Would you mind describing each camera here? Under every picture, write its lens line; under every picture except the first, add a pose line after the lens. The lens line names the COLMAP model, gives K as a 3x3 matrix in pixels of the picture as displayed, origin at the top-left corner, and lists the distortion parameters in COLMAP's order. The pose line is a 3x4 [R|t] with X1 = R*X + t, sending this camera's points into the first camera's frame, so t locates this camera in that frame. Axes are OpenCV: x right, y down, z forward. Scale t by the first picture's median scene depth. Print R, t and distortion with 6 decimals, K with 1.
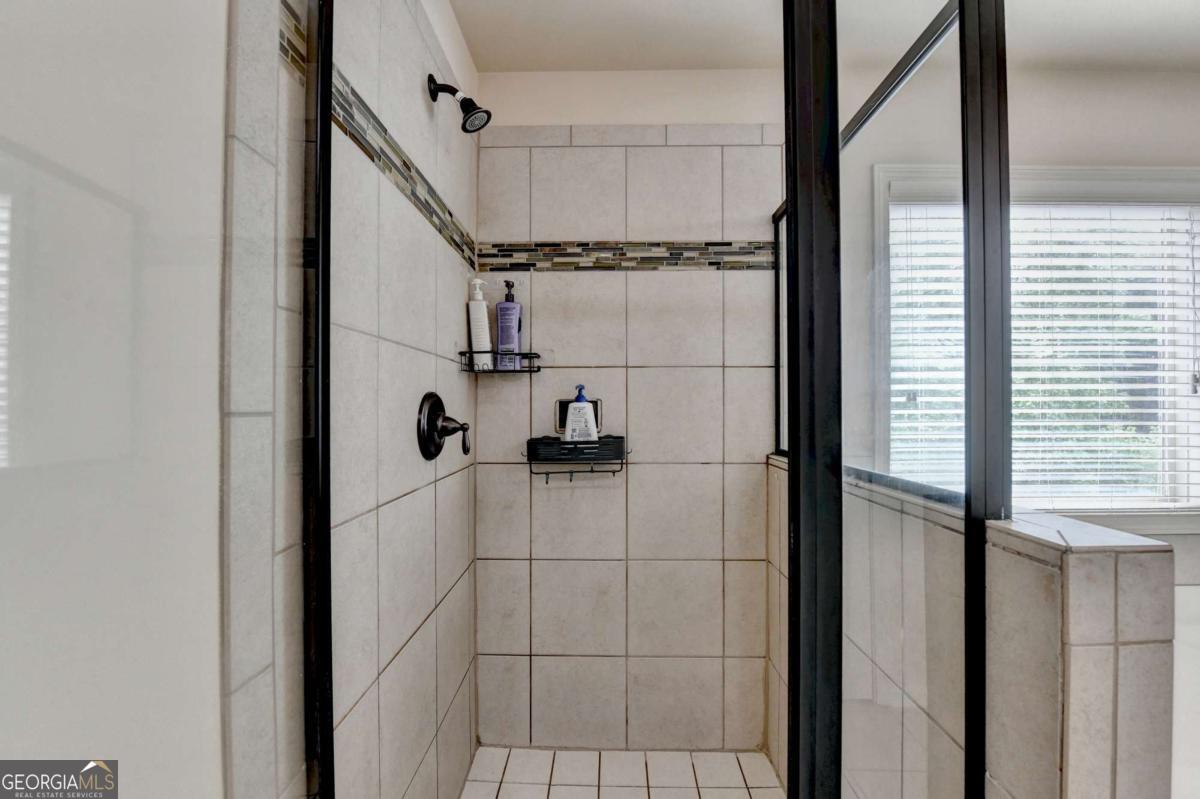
lens RADIAL K [[490.9, 0, 600.0], [0, 490.9, 399.5], [0, 0, 1]] dist [-0.002849, -0.006211]
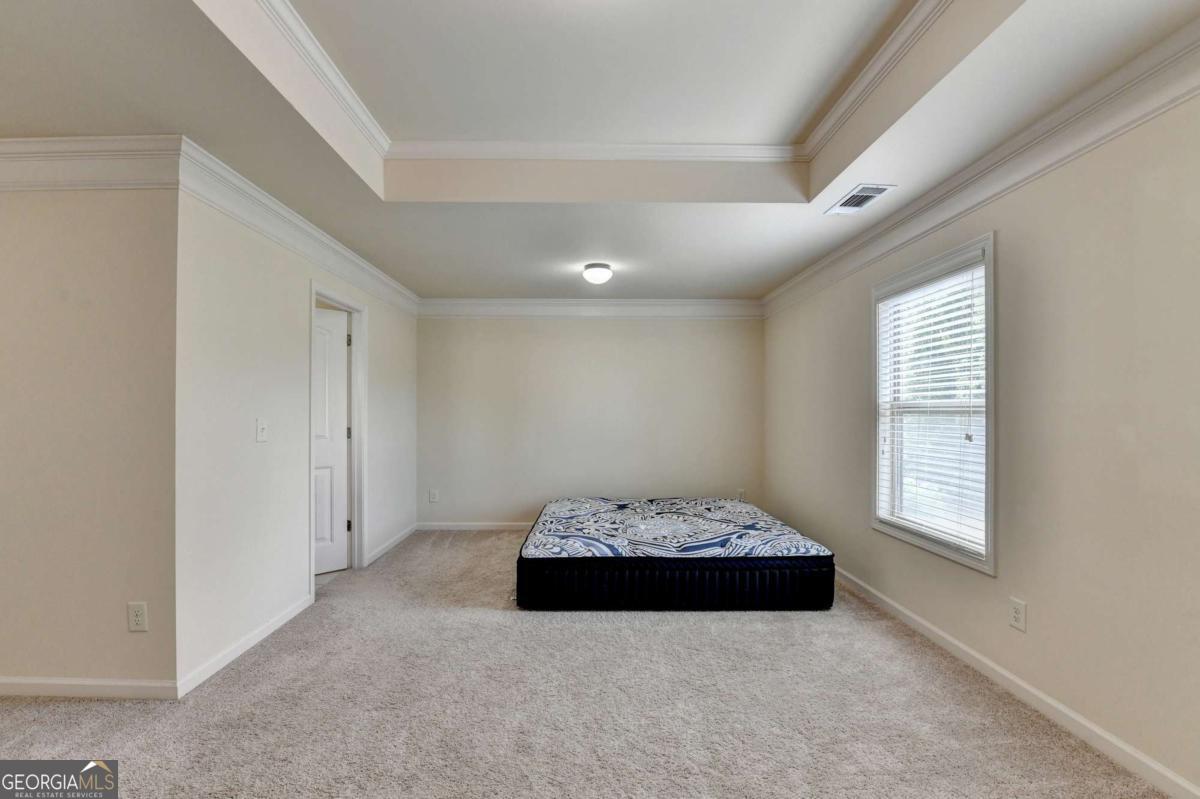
lens RADIAL K [[504.6, 0, 599.9], [0, 504.6, 408.9], [0, 0, 1]] dist [-0.003011, -0.007507]
pose [[0.037444, -0.005826, -0.999282, 2.604564], [0.007416, 0.999957, -0.005552, -0.001117], [0.999271, -0.007203, 0.037486, -0.121994]]
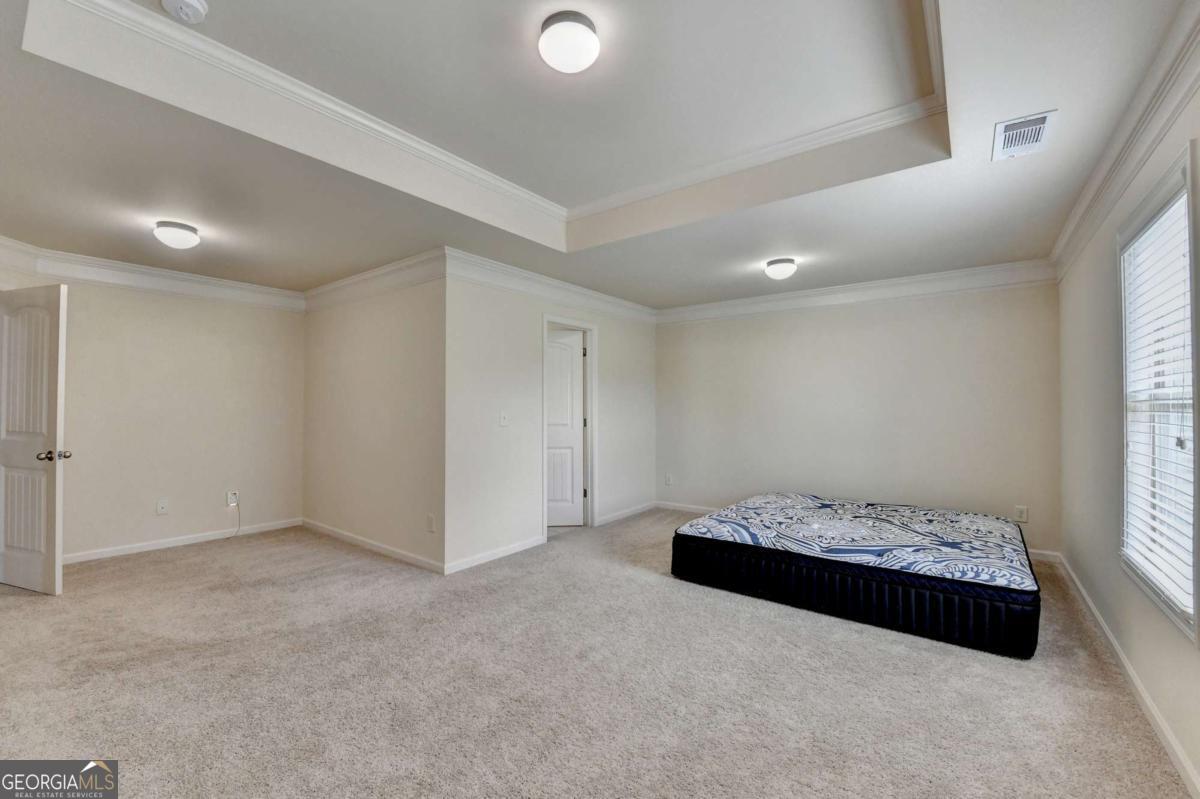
lens RADIAL K [[504.4, 0, 590.7], [0, 504.4, 398.2], [0, 0, 1]] dist [-0.001622, -0.006329]
pose [[-0.594997, -0.012614, -0.803629, 2.677247], [0.007382, 0.999749, -0.021158, 0.004658], [0.803694, -0.018521, -0.594754, 0.605240]]
